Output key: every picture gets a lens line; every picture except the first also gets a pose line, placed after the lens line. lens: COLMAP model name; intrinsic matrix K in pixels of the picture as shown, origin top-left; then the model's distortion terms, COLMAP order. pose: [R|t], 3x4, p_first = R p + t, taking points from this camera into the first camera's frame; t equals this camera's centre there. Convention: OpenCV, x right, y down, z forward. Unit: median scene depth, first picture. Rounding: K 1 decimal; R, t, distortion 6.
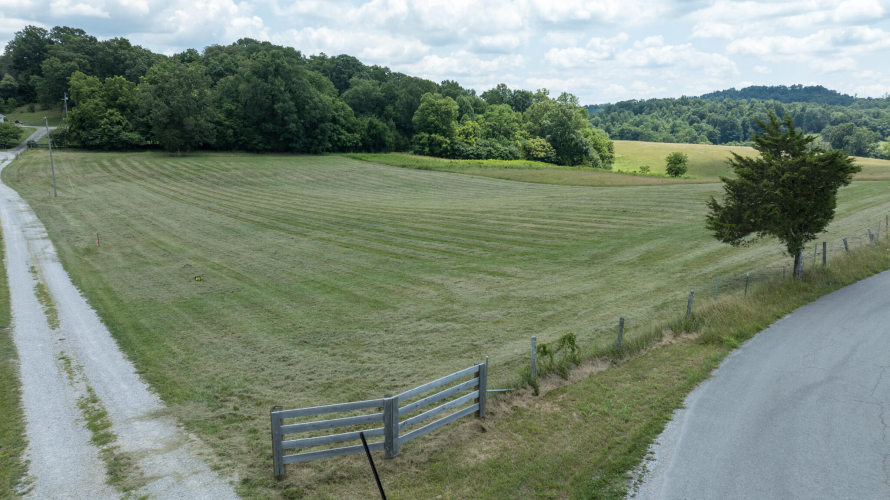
lens RADIAL K [[625.7, 0, 448.1], [0, 625.7, 253.0], [0, 0, 1]] dist [-0.050447, 0.049195]
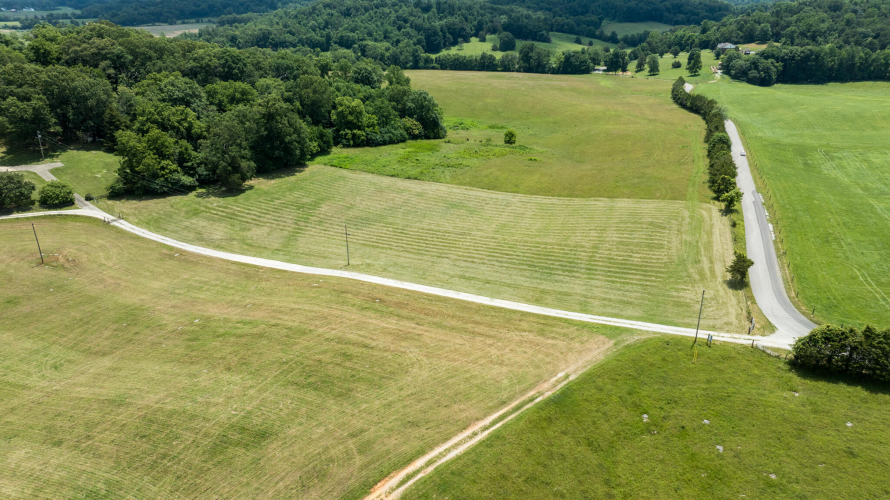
lens RADIAL K [[625.7, 0, 443.4], [0, 625.7, 253.3], [0, 0, 1]] dist [-0.050447, 0.049195]
pose [[0.861703, -0.196993, 0.467613, -0.555640], [0.096139, 0.968255, 0.230738, -0.232647], [-0.498222, -0.153872, 0.853287, -0.292675]]
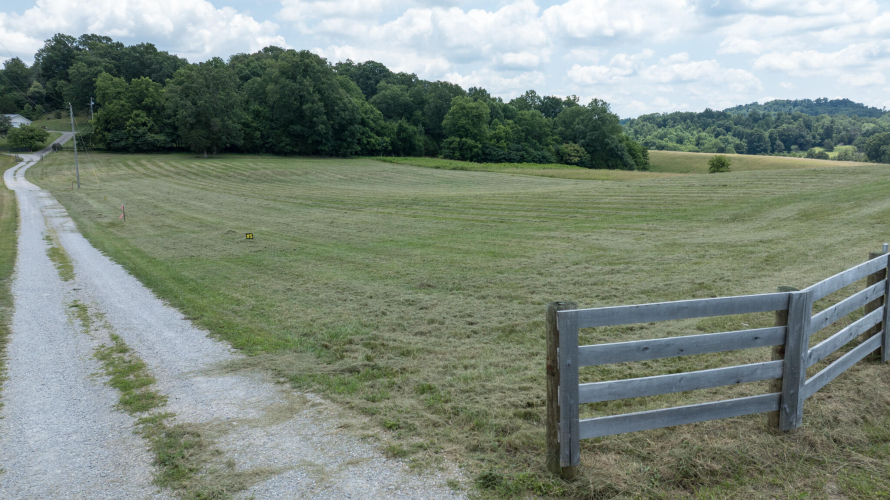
lens RADIAL K [[625.7, 0, 448.1], [0, 625.7, 252.4], [0, 0, 1]] dist [-0.050447, 0.049195]
pose [[0.999593, 0.002295, -0.028446, -0.021261], [-0.003072, 0.999622, -0.027315, 0.014067], [0.028373, 0.027391, 0.999222, 0.035987]]
